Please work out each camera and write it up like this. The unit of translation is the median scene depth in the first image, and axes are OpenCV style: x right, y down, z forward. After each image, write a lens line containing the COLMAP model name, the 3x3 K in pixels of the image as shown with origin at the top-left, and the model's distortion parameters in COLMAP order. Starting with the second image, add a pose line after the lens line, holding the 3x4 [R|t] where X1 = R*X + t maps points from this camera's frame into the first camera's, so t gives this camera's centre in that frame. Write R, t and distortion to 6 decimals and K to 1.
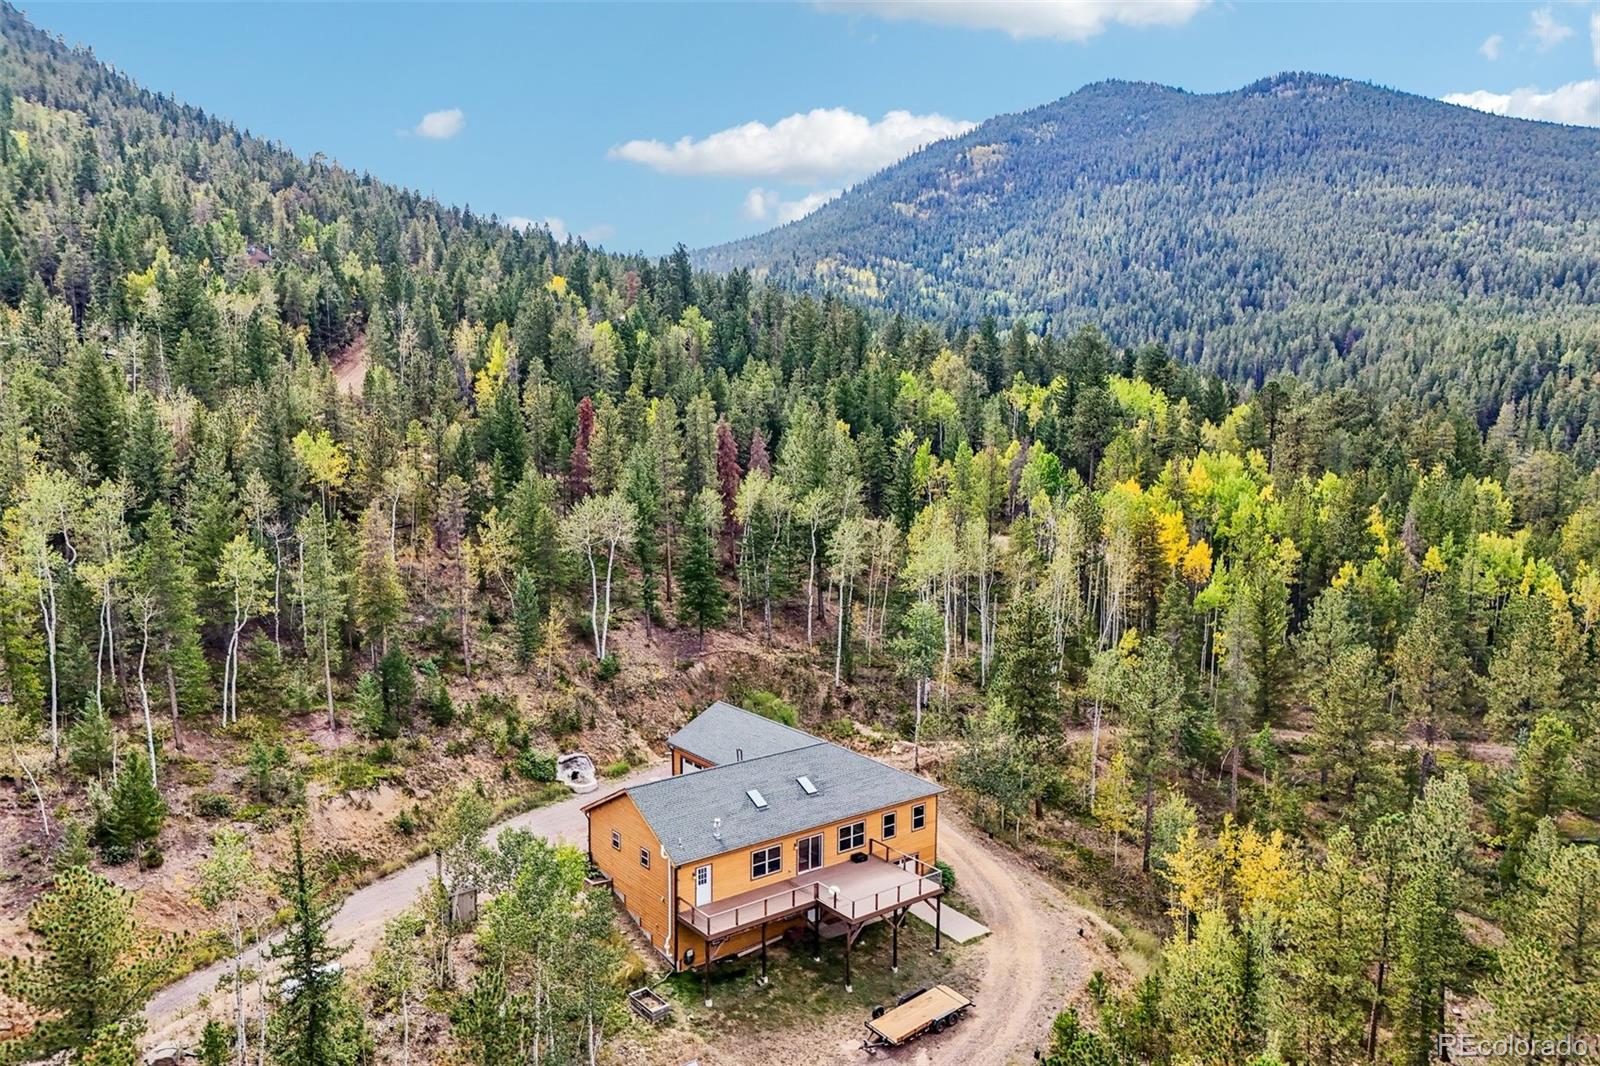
lens RADIAL K [[1169.4, 0, 800.0], [0, 1169.4, 533.0], [0, 0, 1]] dist [0.075358, -0.069120]
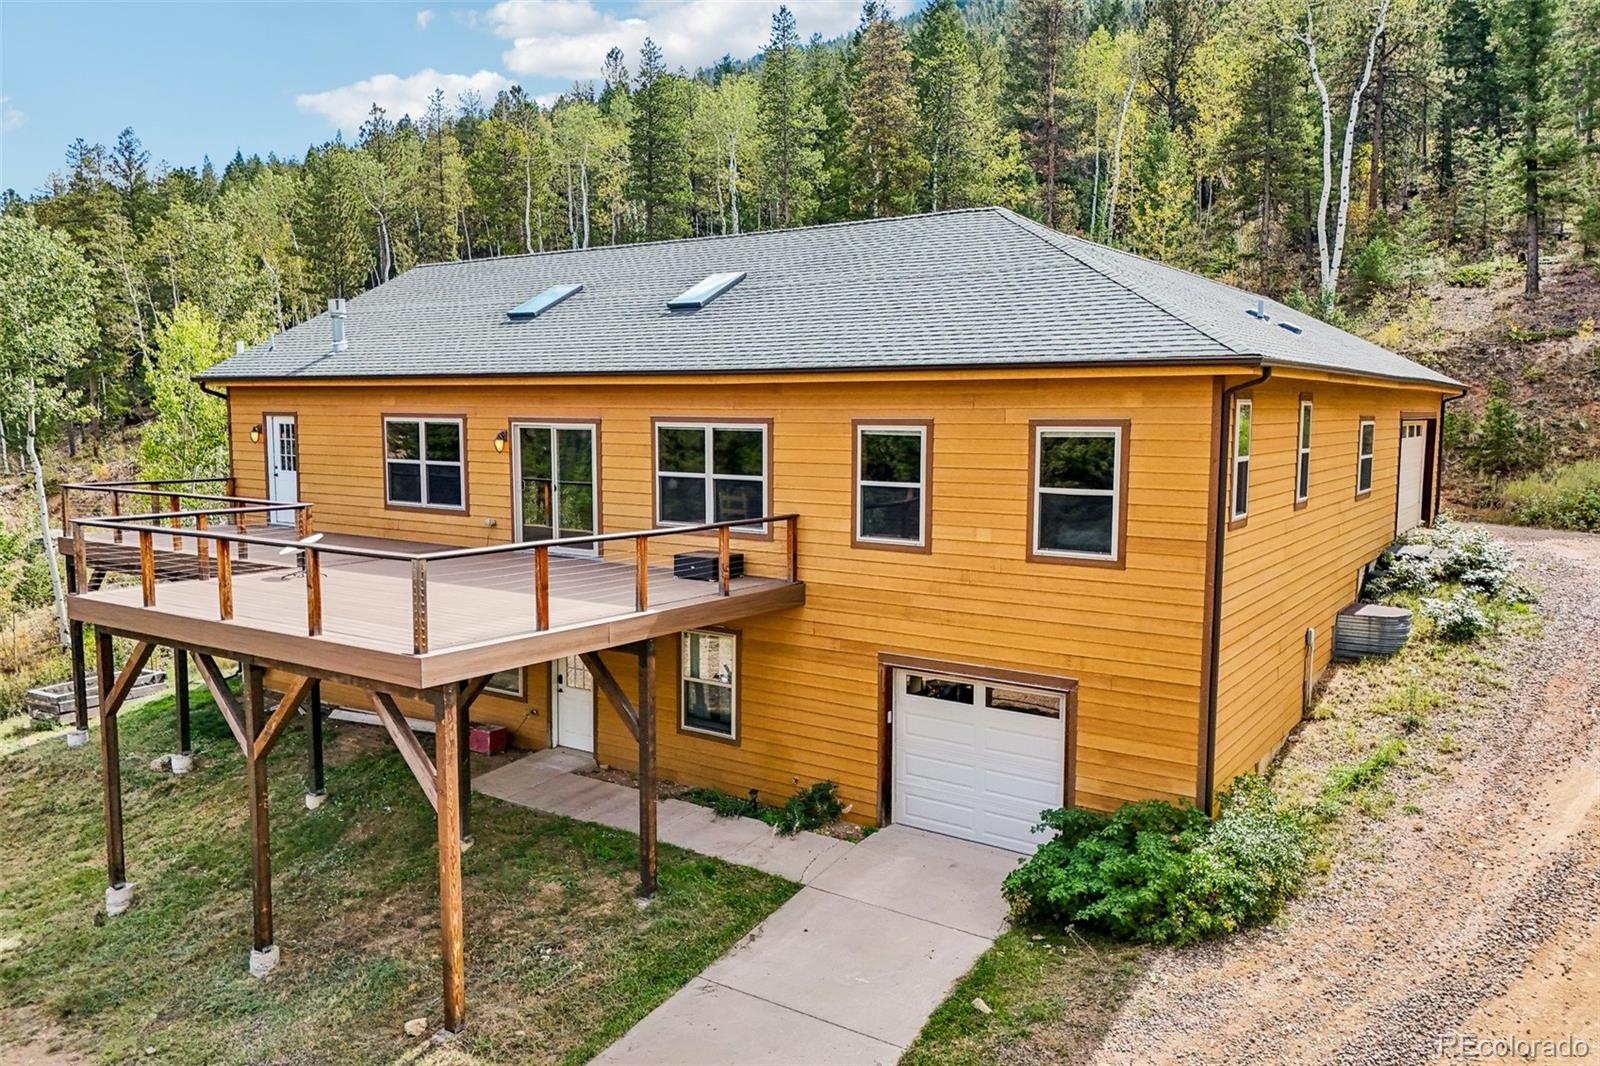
lens RADIAL K [[1169.4, 0, 800.0], [0, 1169.4, 533.0], [0, 0, 1]] dist [0.075358, -0.069120]
pose [[0.307988, 0.096804, -0.946452, 0.274573], [-0.112072, 0.991575, 0.064949, 0.250314], [0.944766, 0.086067, 0.316243, 0.935770]]
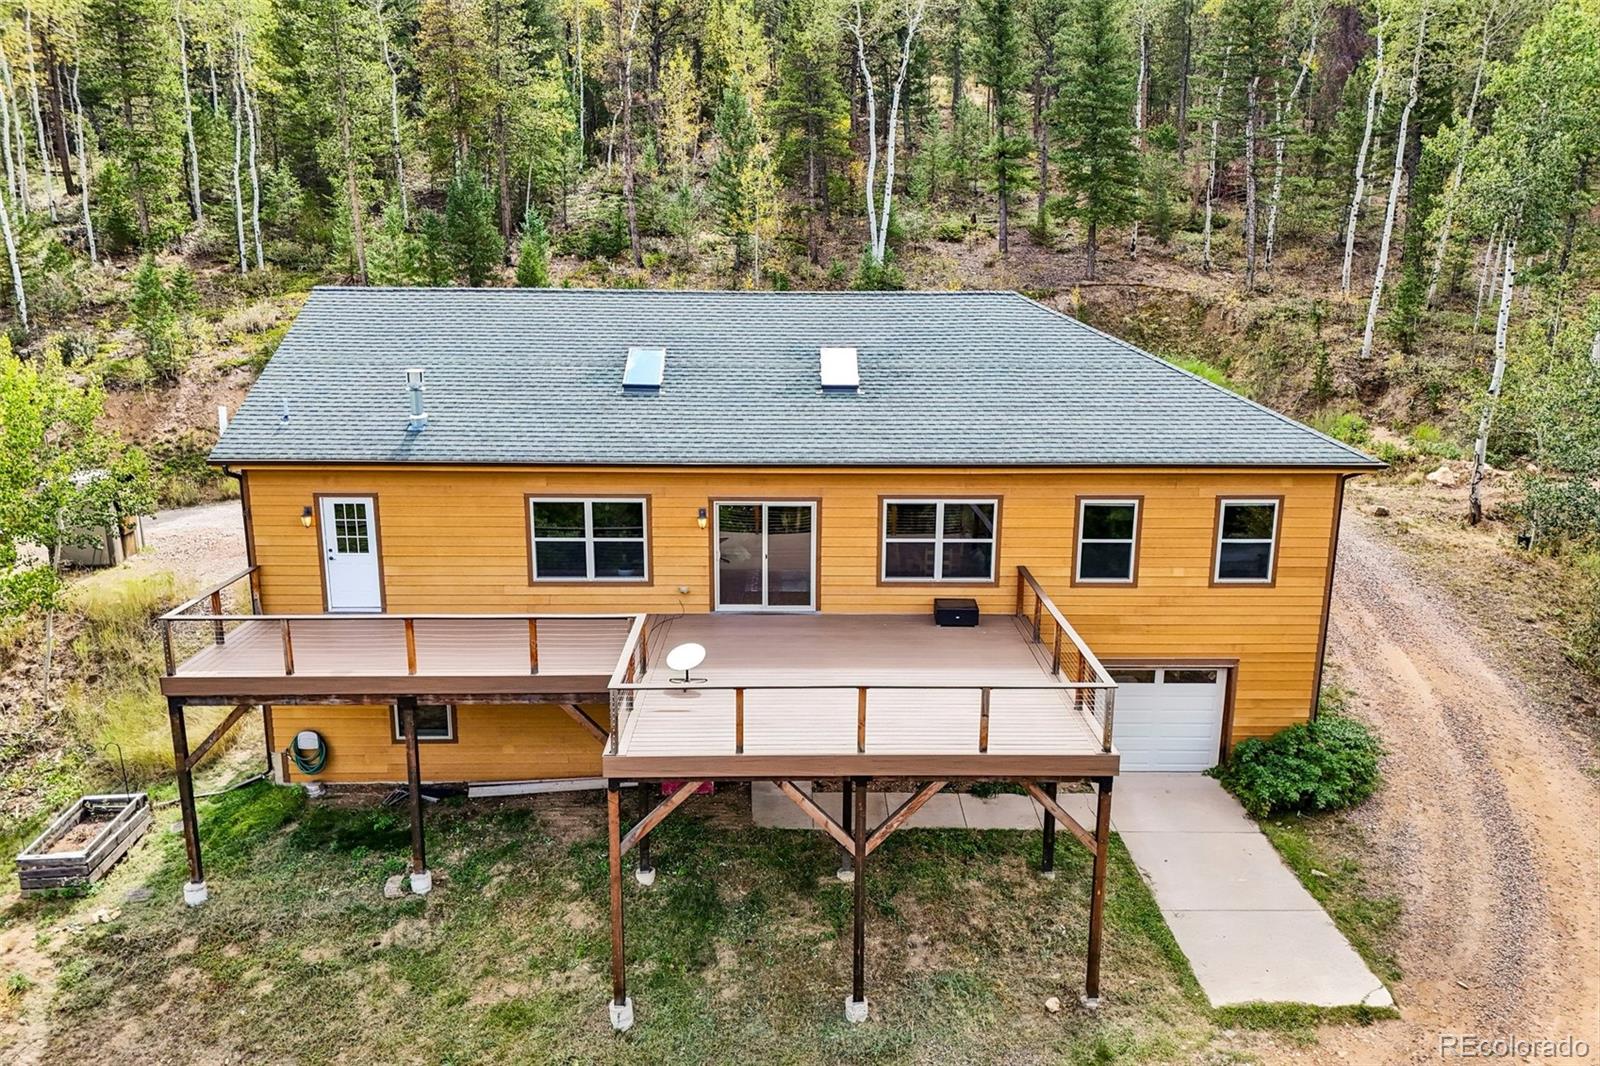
lens RADIAL K [[1169.4, 0, 800.0], [0, 1169.4, 533.0], [0, 0, 1]] dist [0.075358, -0.069120]
pose [[0.800700, 0.137629, -0.583041, 0.188516], [-0.070713, 0.988162, 0.136148, 0.216378], [0.594877, -0.067785, 0.800953, 0.732968]]
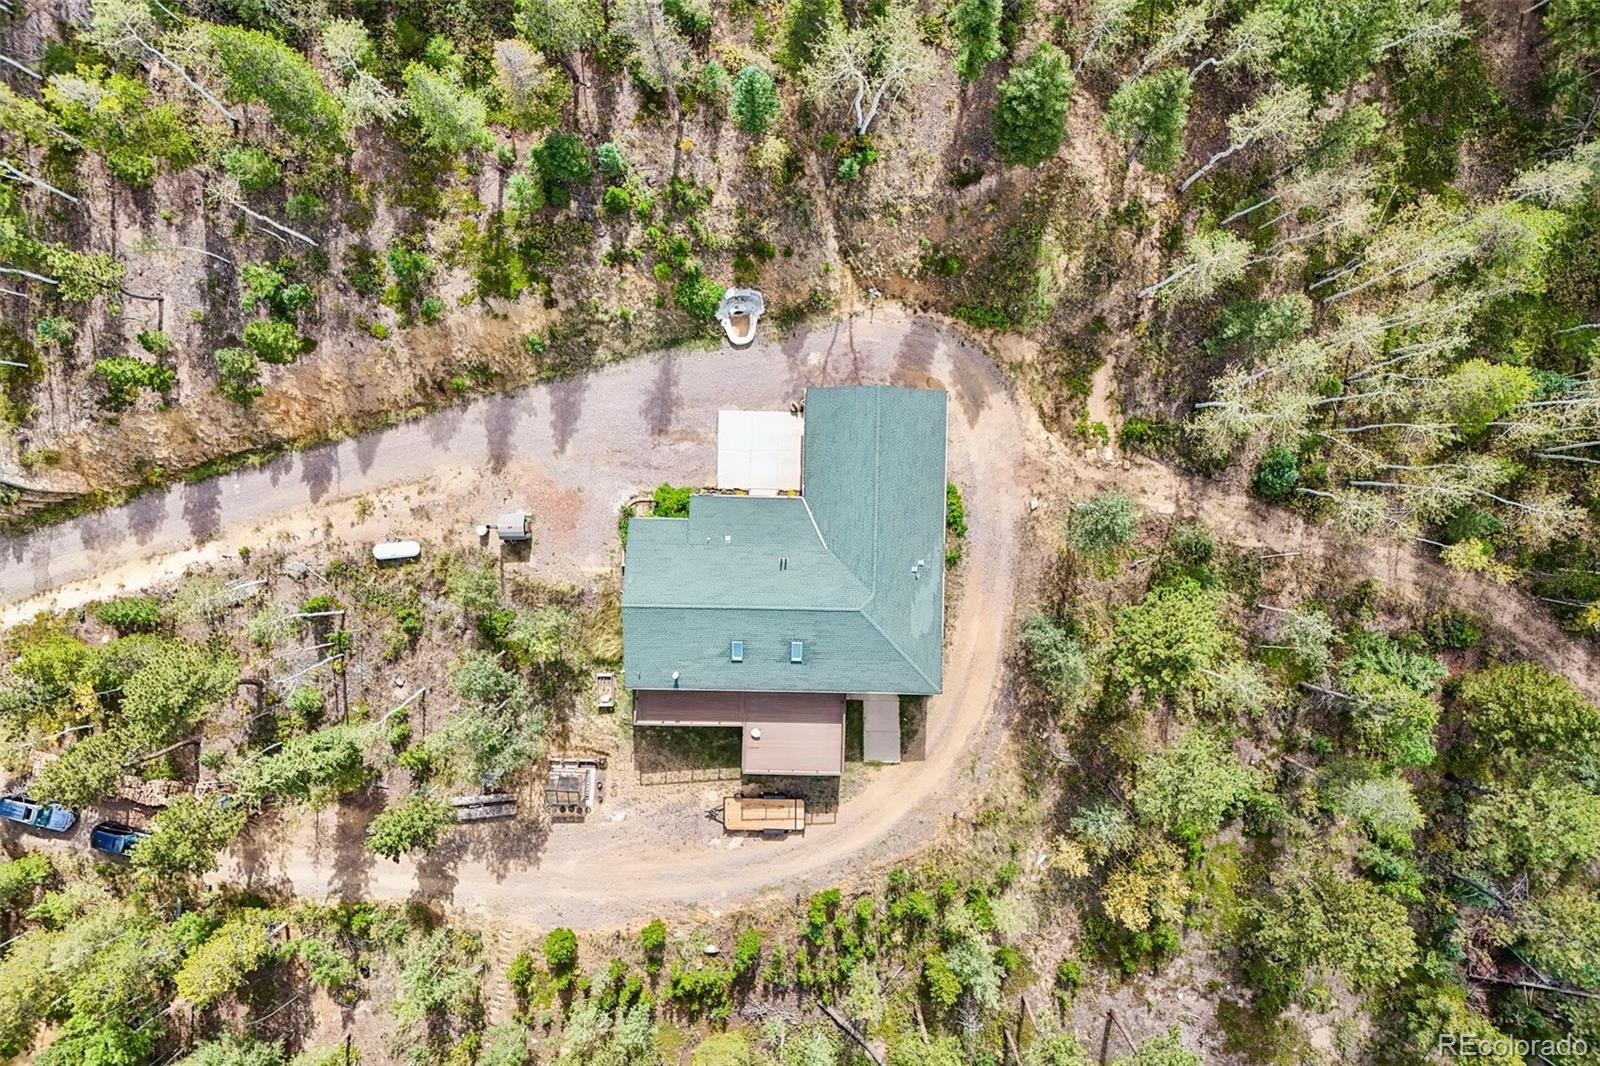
lens RADIAL K [[1169.4, 0, 800.0], [0, 1169.4, 533.0], [0, 0, 1]] dist [0.075358, -0.069120]
pose [[0.779834, 0.625972, 0.004273, -0.062366], [-0.071581, 0.082390, 0.994026, -0.821961], [0.621880, -0.775481, 0.109058, 0.967805]]
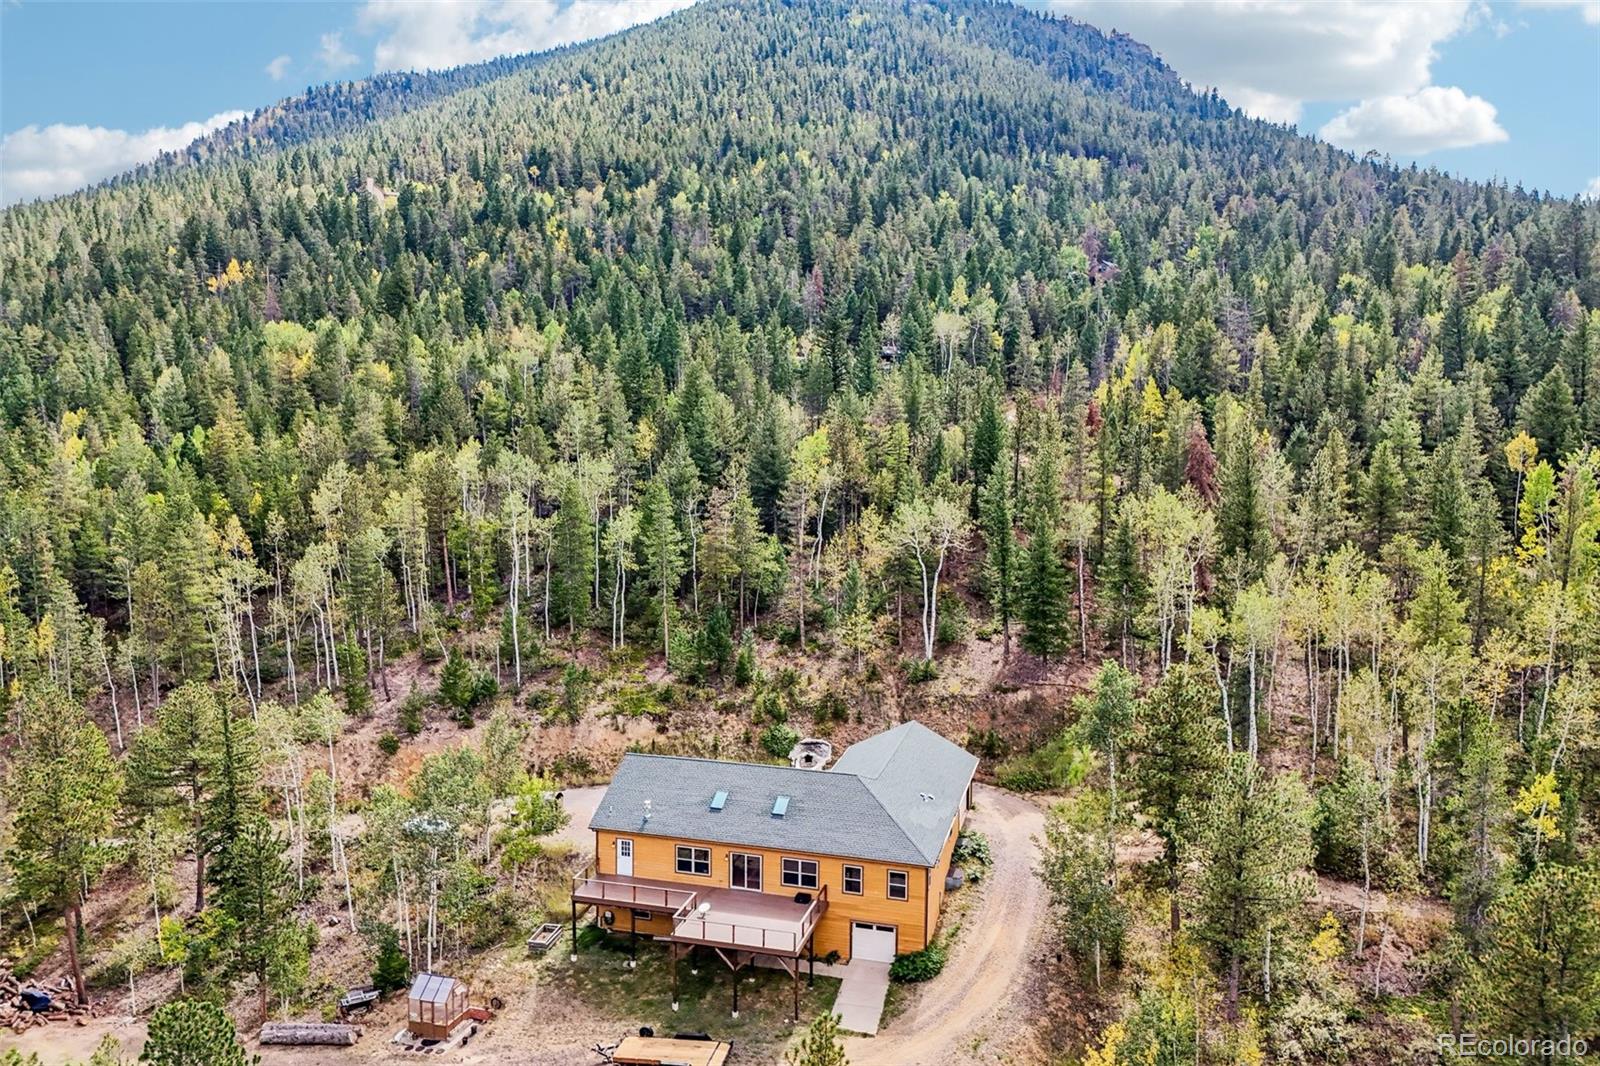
lens RADIAL K [[1169.4, 0, 800.0], [0, 1169.4, 533.0], [0, 0, 1]] dist [0.075358, -0.069120]
pose [[0.599056, 0.091689, -0.795440, 0.751620], [-0.096705, 0.994435, 0.041796, -0.046818], [0.794846, 0.051885, 0.604589, 0.422048]]
